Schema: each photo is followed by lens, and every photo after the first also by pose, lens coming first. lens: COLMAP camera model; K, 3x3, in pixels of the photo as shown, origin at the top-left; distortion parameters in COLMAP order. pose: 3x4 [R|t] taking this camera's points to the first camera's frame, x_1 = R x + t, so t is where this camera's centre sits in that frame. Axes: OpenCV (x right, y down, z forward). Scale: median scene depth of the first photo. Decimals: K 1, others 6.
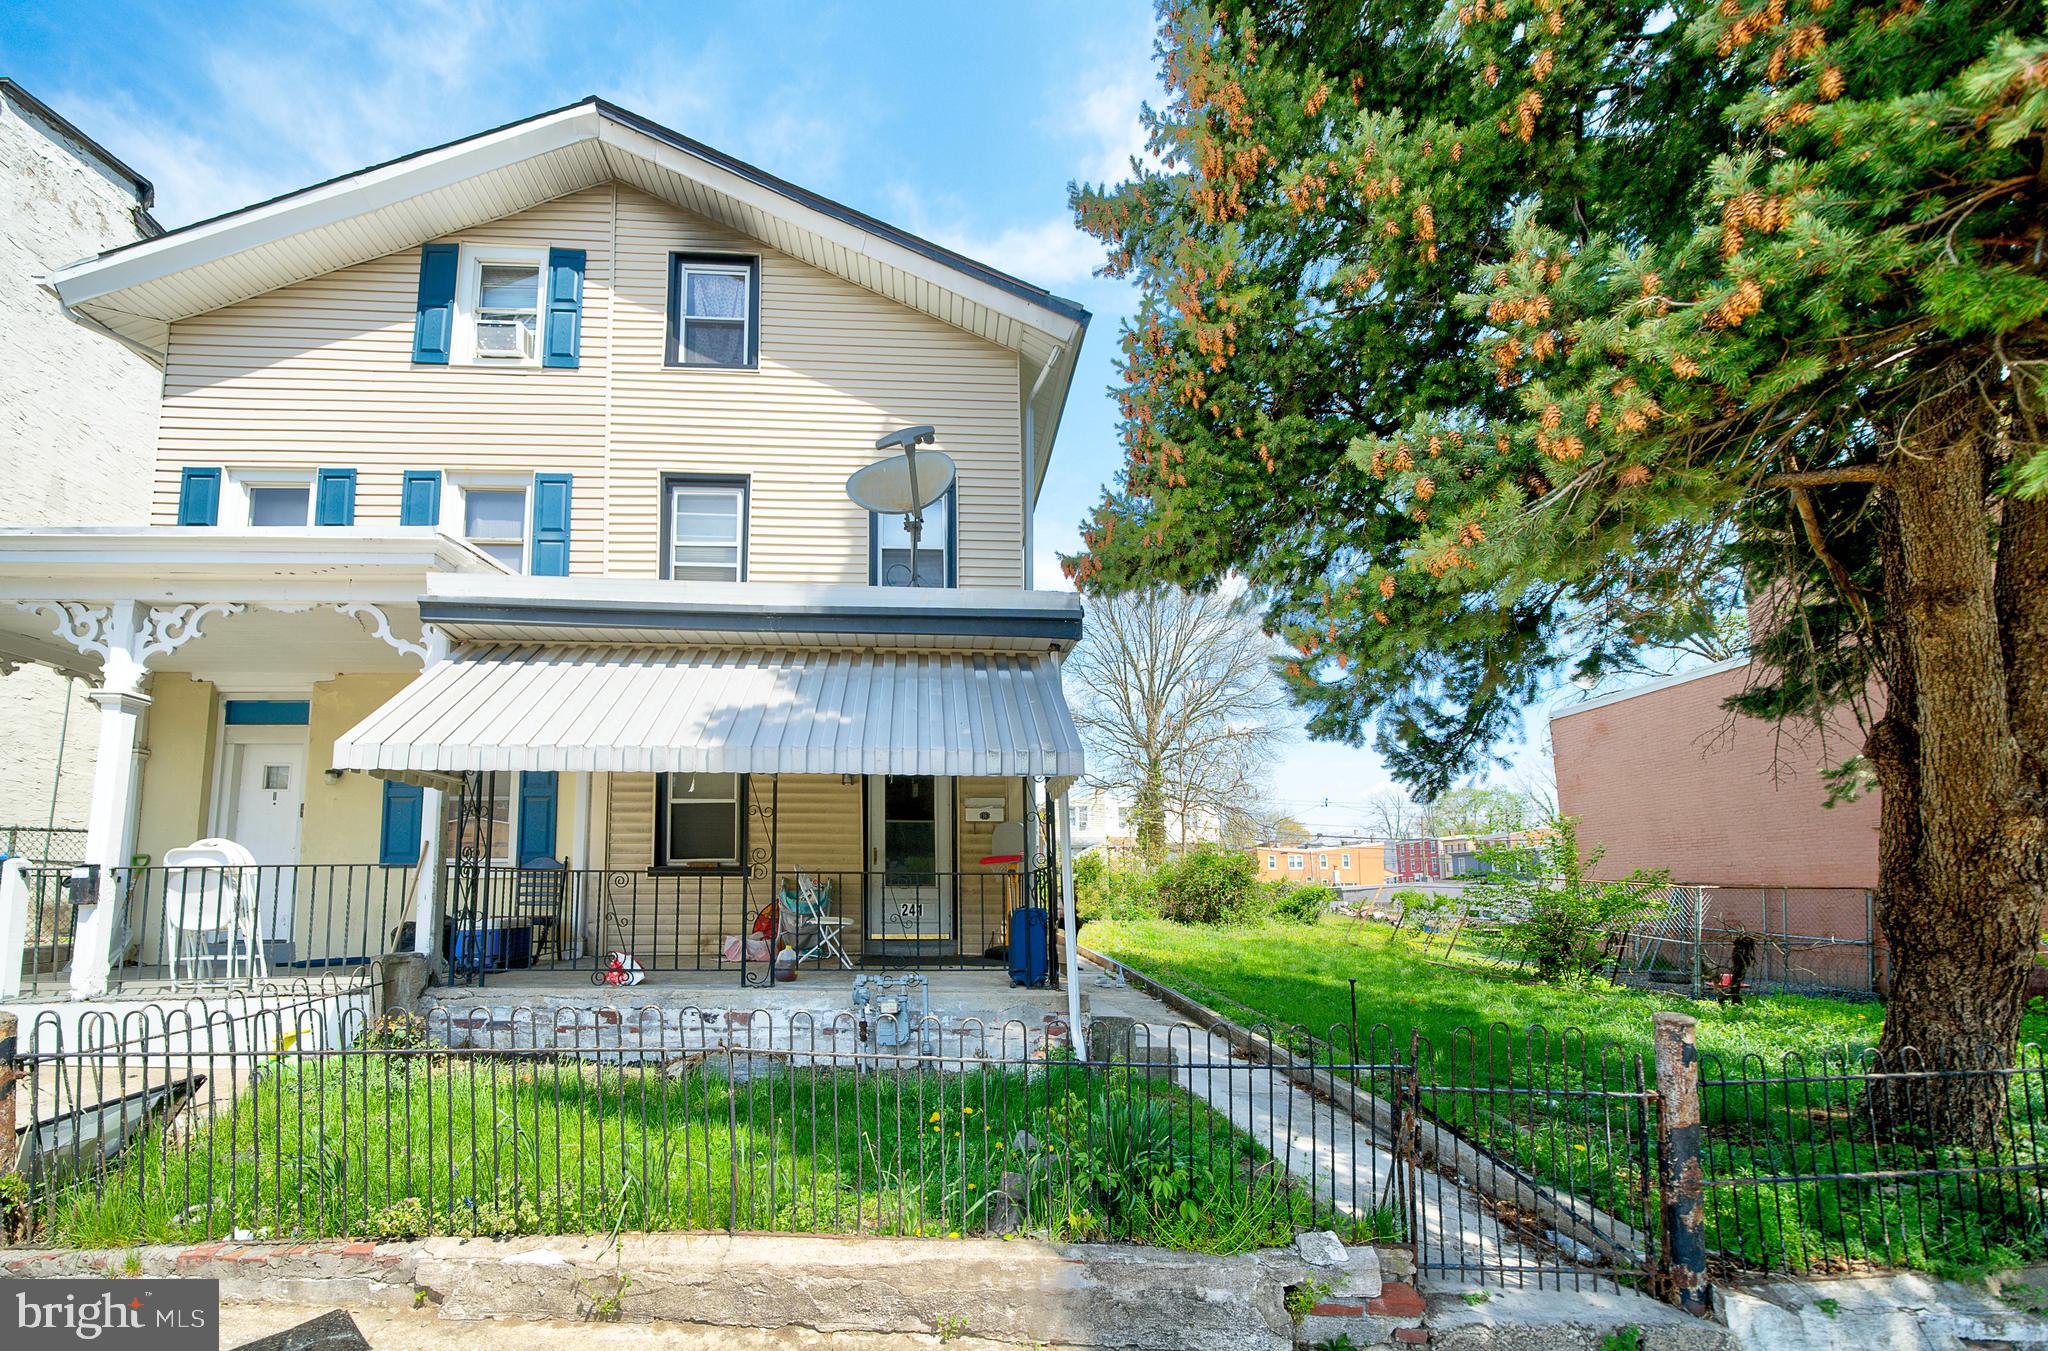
lens RADIAL K [[741.0, 0, 1000.5], [0, 741.0, 840.9], [0, 0, 1]] dist [-0.000253, 0.000167]
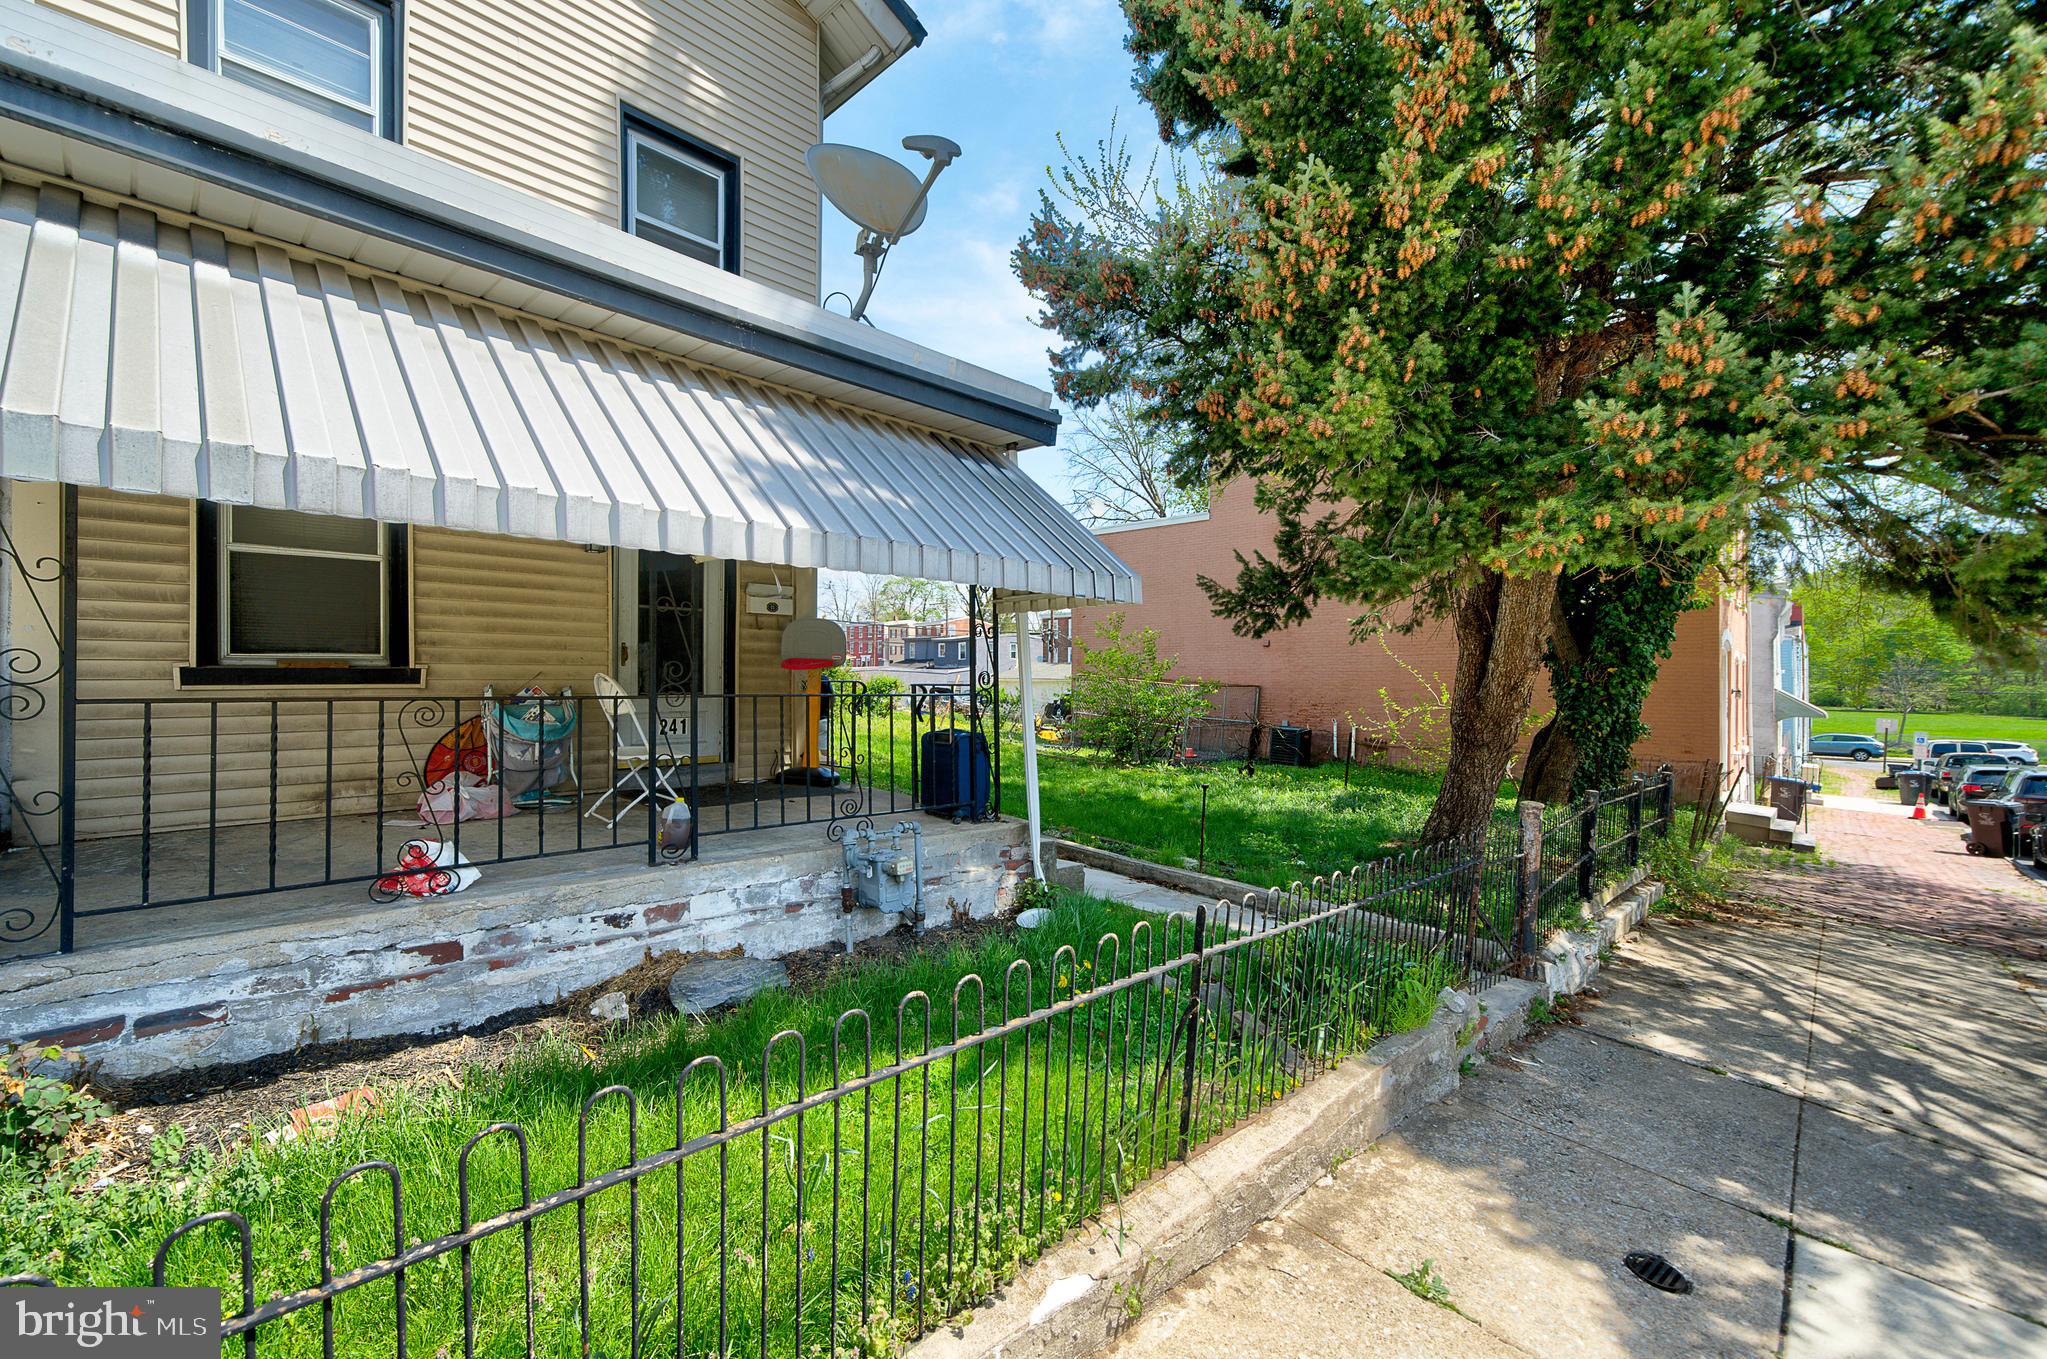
lens RADIAL K [[814.6, 0, 1018.5], [0, 814.6, 669.5], [0, 0, 1]] dist [0.001060, 0.000244]
pose [[0.748942, 0.013035, 0.662507, -0.396969], [-0.058024, 0.997256, 0.045973, -0.023791], [-0.660090, -0.072873, 0.747643, 0.159239]]
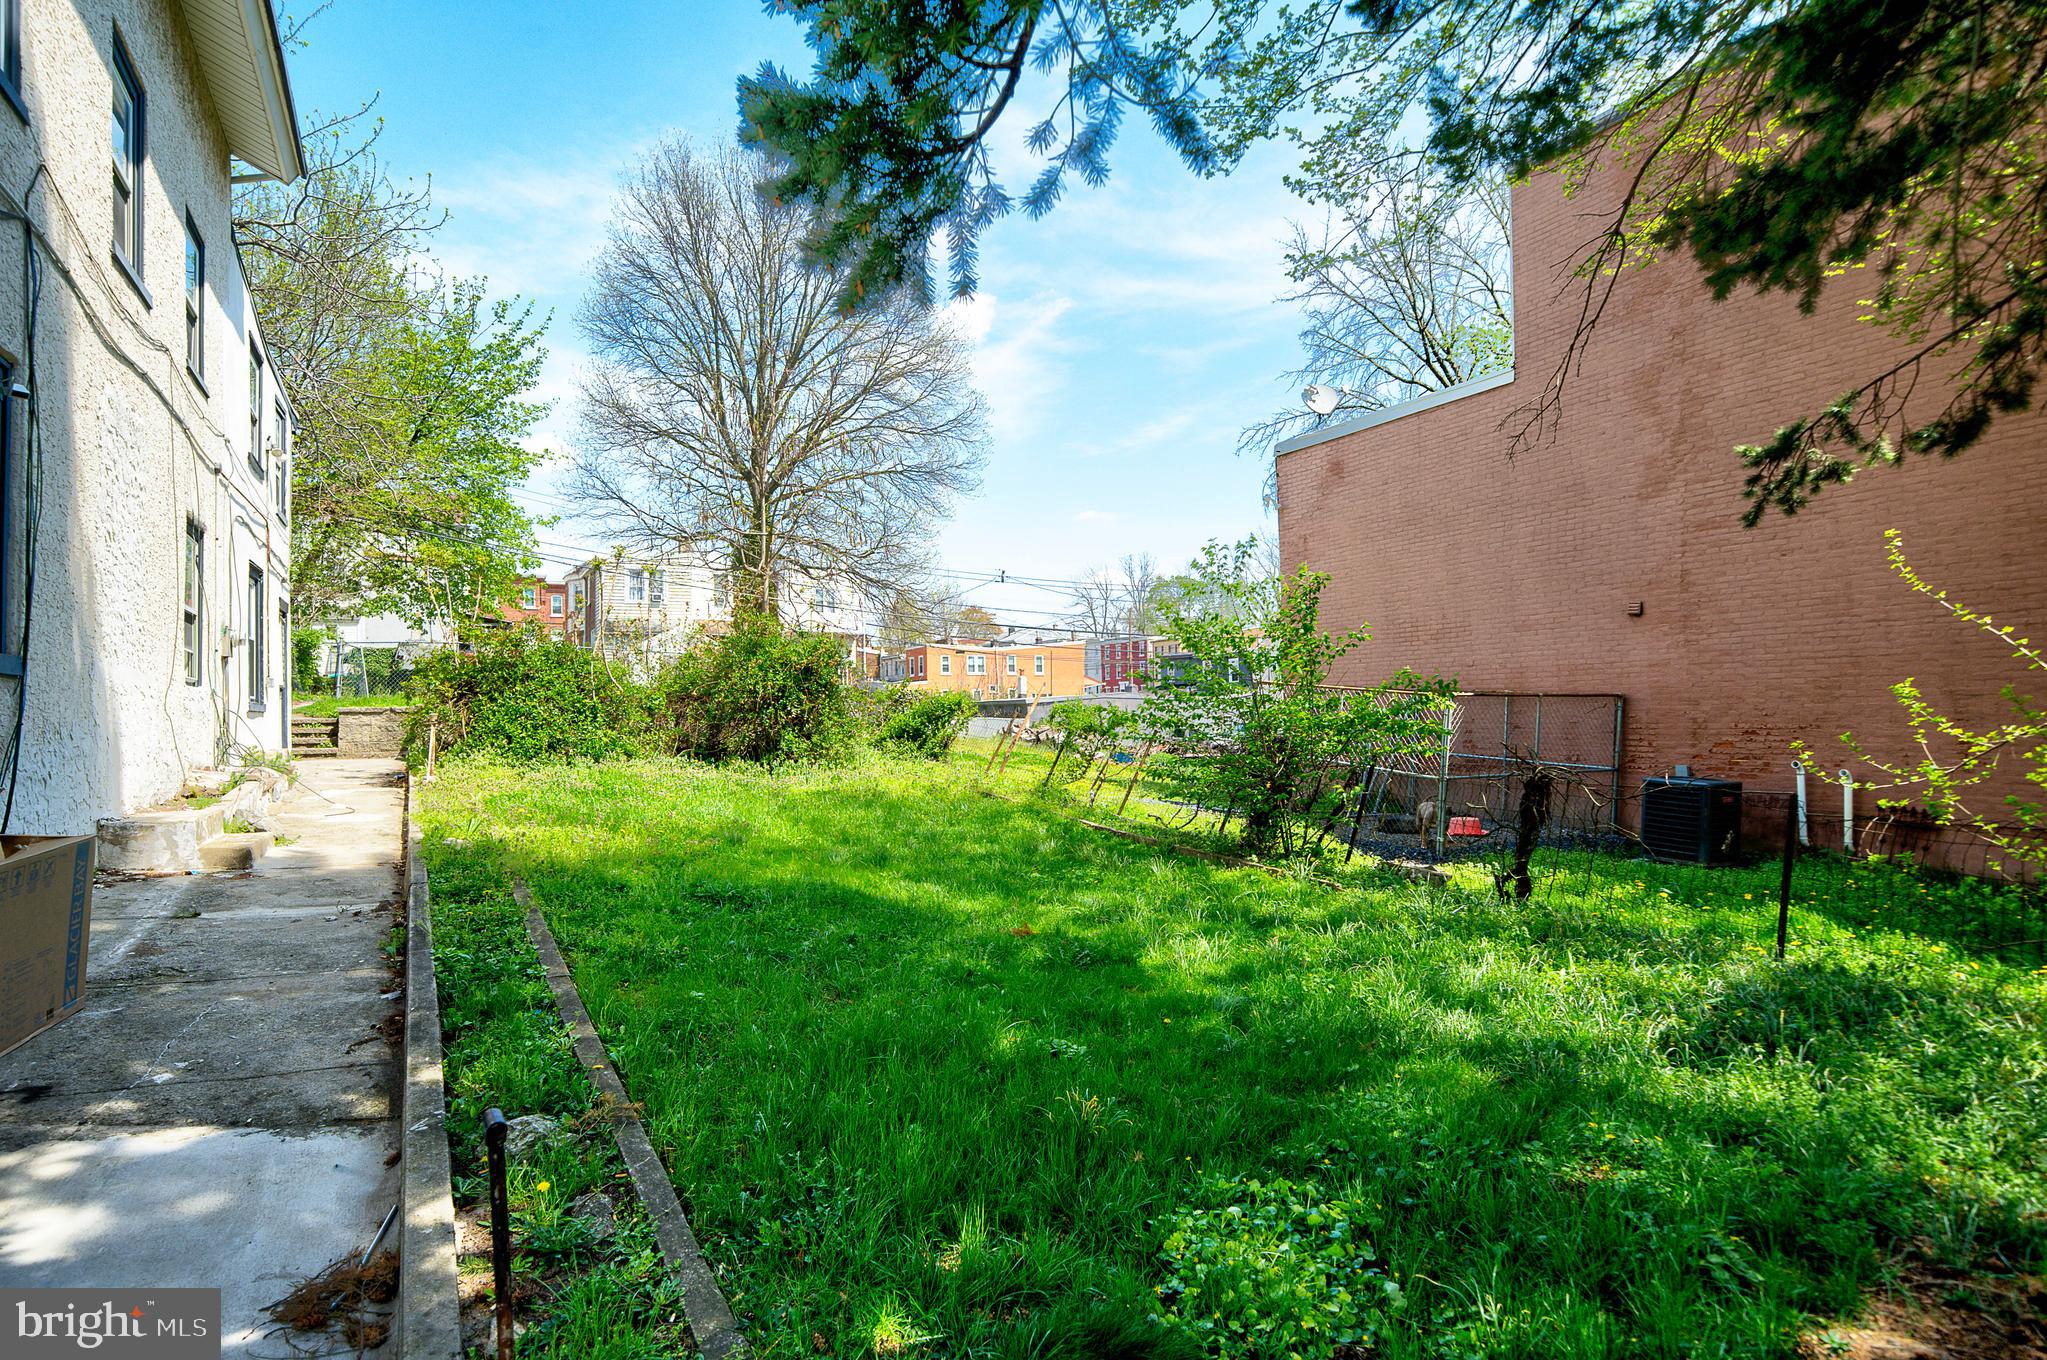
lens RADIAL K [[1040.8, 0, 1022.9], [0, 1040.8, 693.3], [0, 0, 1]] dist [-0.002433, 0.000323]
pose [[0.916462, 0.002190, 0.400115, 0.321934], [-0.024483, 0.998418, 0.050614, 0.034764], [-0.399371, -0.056182, 0.915066, 0.448267]]
